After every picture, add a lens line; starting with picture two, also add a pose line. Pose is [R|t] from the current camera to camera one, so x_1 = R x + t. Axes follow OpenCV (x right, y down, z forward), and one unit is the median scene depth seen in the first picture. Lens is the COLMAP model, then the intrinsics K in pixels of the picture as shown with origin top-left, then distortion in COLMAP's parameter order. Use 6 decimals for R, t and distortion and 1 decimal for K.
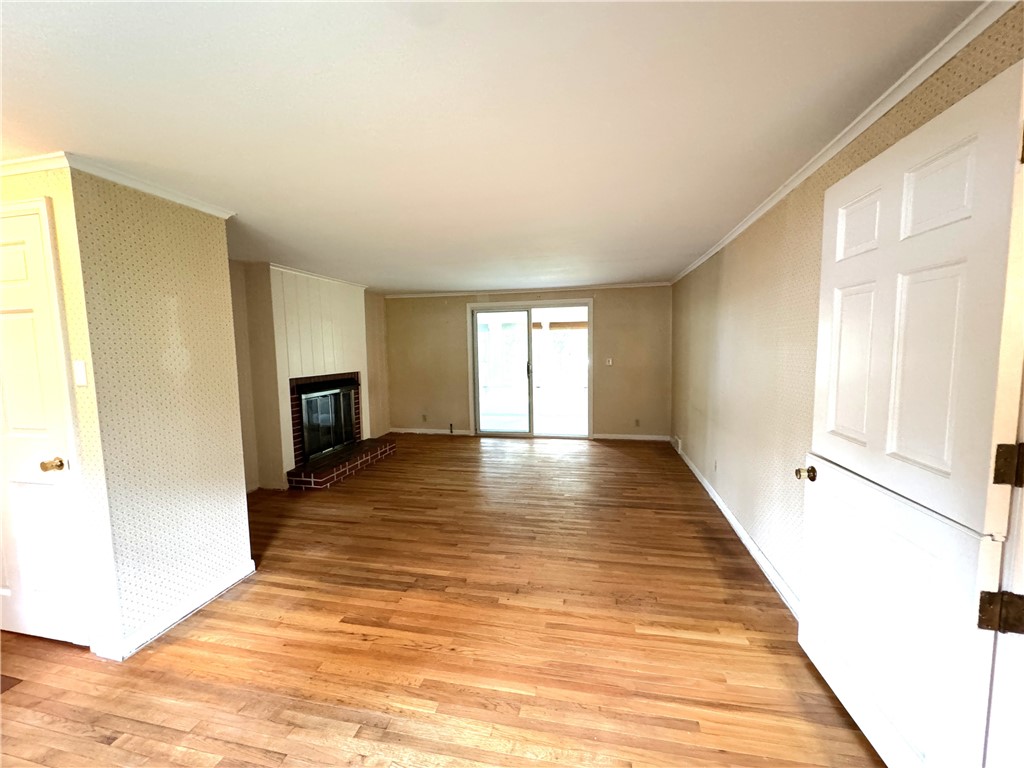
lens RADIAL K [[410.3, 0, 509.7], [0, 410.3, 385.6], [0, 0, 1]] dist [-0.004251, 0.000872]
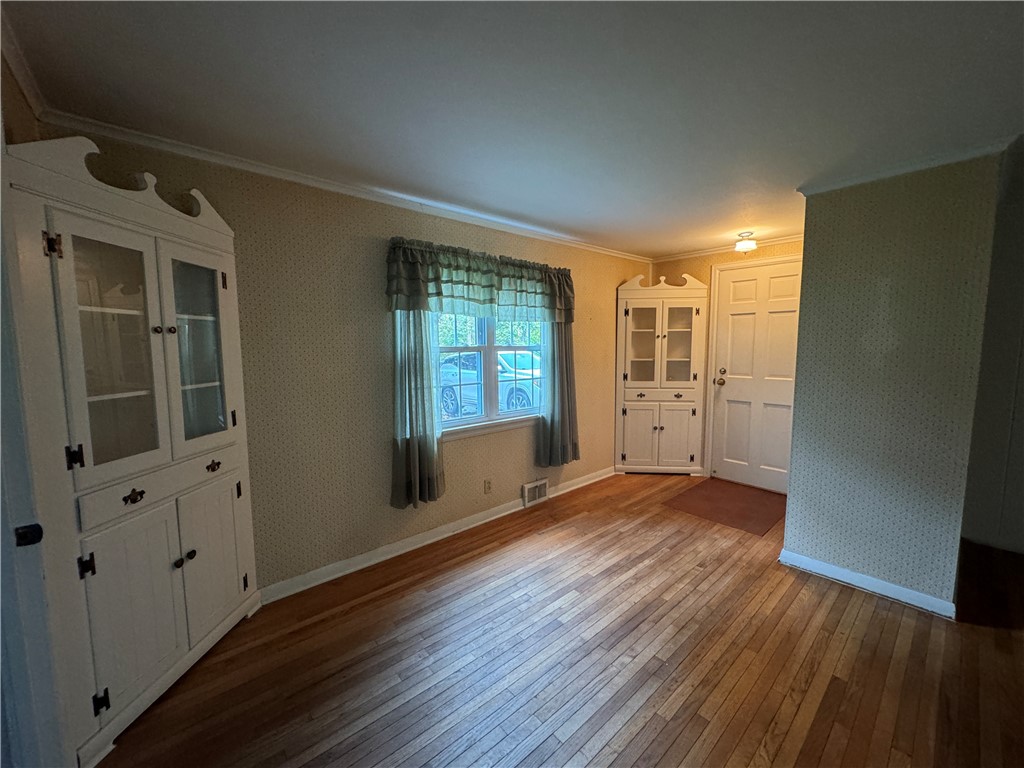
lens RADIAL K [[410.3, 0, 511.0], [0, 410.3, 380.7], [0, 0, 1]] dist [-0.004251, 0.000872]
pose [[-0.590428, 0.095218, -0.801454, 0.347159], [-0.060611, 0.984981, 0.161674, -0.047293], [0.804811, 0.144034, -0.575789, 0.569939]]
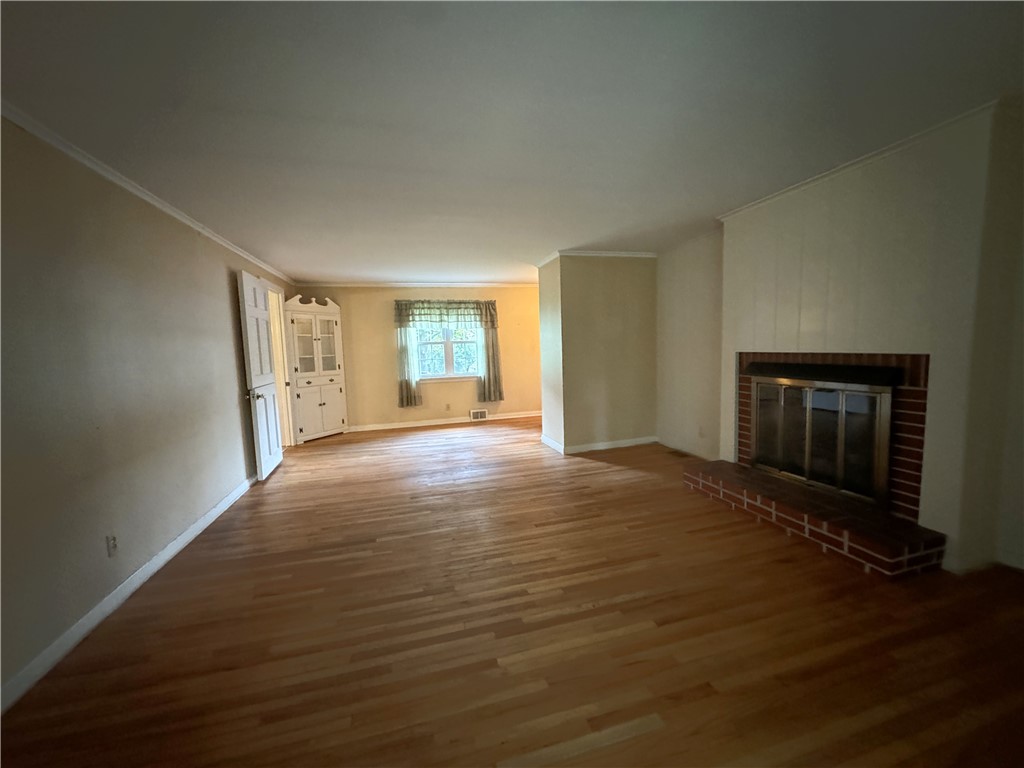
lens RADIAL K [[410.3, 0, 509.5], [0, 410.3, 379.7], [0, 0, 1]] dist [-0.004251, 0.000872]
pose [[-0.884604, 0.088646, -0.457841, 0.286849], [0.007535, 0.984356, 0.176031, -0.137056], [0.466283, 0.152268, -0.871433, 1.902457]]
